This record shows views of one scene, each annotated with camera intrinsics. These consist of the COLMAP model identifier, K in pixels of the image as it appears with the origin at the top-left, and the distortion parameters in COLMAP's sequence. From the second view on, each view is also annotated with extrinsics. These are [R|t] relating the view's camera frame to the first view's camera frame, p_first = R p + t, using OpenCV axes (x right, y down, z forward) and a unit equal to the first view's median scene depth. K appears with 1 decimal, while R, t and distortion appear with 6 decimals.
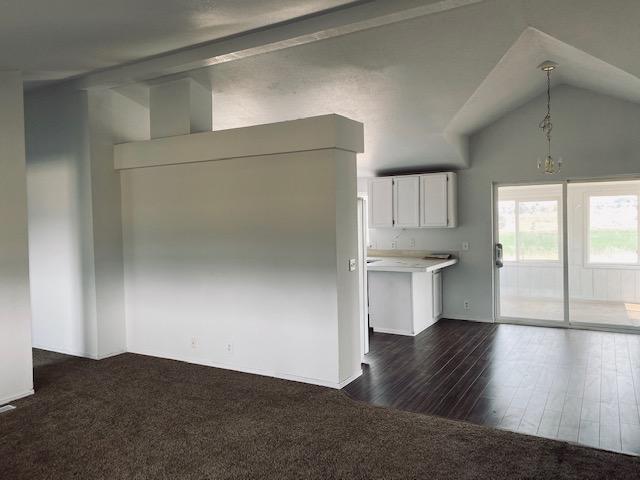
lens RADIAL K [[480.1, 0, 320.0], [0, 480.1, 240.0], [0, 0, 1]] dist [0.061932, -0.138931]
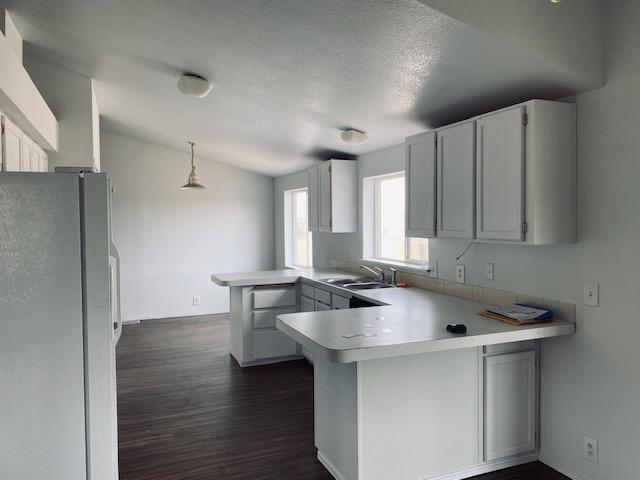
lens RADIAL K [[494.3, 0, 321.6], [0, 494.3, 230.5], [0, 0, 1]] dist [0.006704, 0.002374]
pose [[0.796169, 0.034685, -0.604079, 0.384410], [-0.040862, 0.999159, 0.003515, -0.031747], [0.603693, 0.021885, 0.796917, 0.590091]]
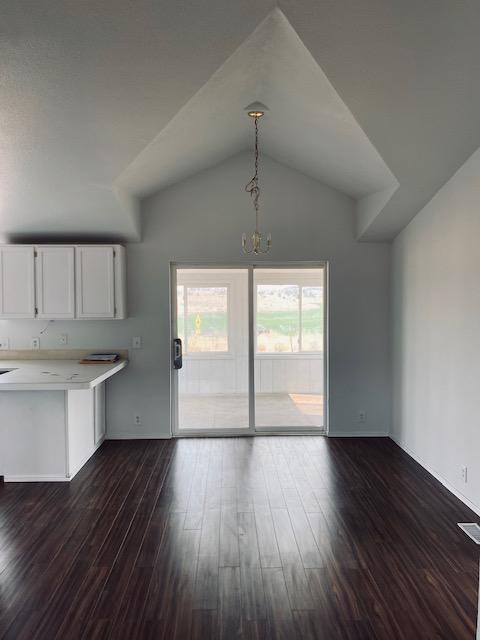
lens RADIAL K [[480.1, 0, 240.0], [0, 480.1, 320.0], [0, 0, 1]] dist [0.061932, -0.138931]
pose [[0.848003, -0.003986, 0.529977, 0.035865], [0.005441, 0.999984, -0.001186, -0.023557], [-0.529964, 0.003889, 0.848011, 0.274868]]
